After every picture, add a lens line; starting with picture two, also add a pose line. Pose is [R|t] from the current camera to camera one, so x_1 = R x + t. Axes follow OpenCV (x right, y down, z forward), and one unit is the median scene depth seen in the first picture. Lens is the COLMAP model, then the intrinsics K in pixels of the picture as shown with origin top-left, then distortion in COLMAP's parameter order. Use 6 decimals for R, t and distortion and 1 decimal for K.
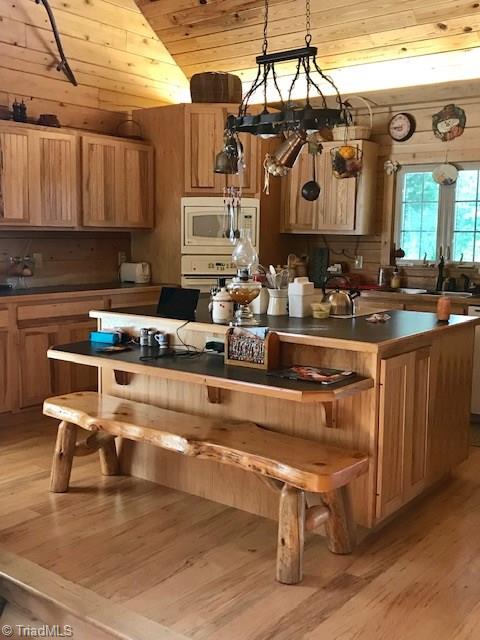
lens RADIAL K [[705.8, 0, 240.0], [0, 705.8, 320.0], [0, 0, 1]] dist [0.013409, -0.059648]
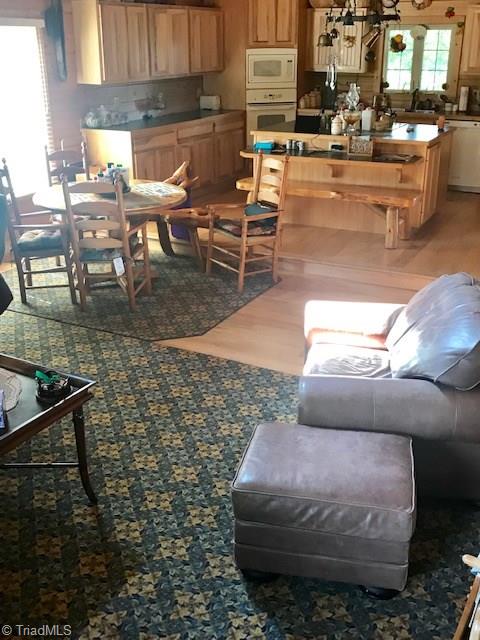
lens RADIAL K [[705.8, 0, 240.0], [0, 705.8, 320.0], [0, 0, 1]] dist [0.013409, -0.059648]
pose [[0.983905, -0.080534, 0.159514, -0.398665], [0.036708, 0.964737, 0.260645, -0.012582], [-0.174880, -0.250594, 0.952166, -0.580626]]
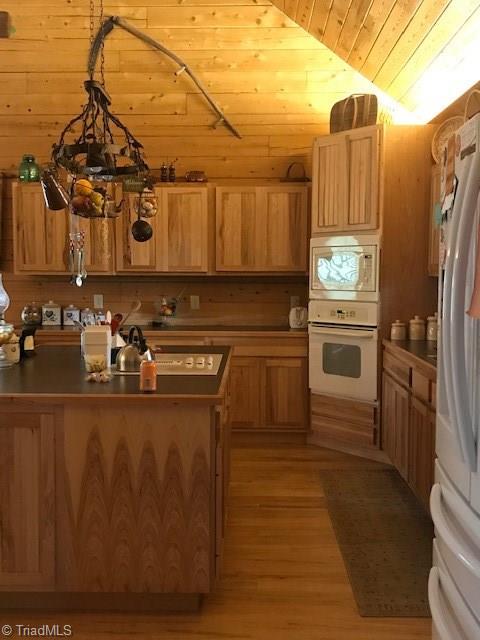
lens RADIAL K [[680.4, 0, 240.0], [0, 680.4, 320.0], [0, 0, 1]] dist [0.084965, -0.009791]
pose [[0.595374, 0.045628, -0.802152, 0.617379], [-0.092197, 0.995671, -0.011794, -0.050496], [0.798141, 0.080978, 0.597004, 0.420635]]
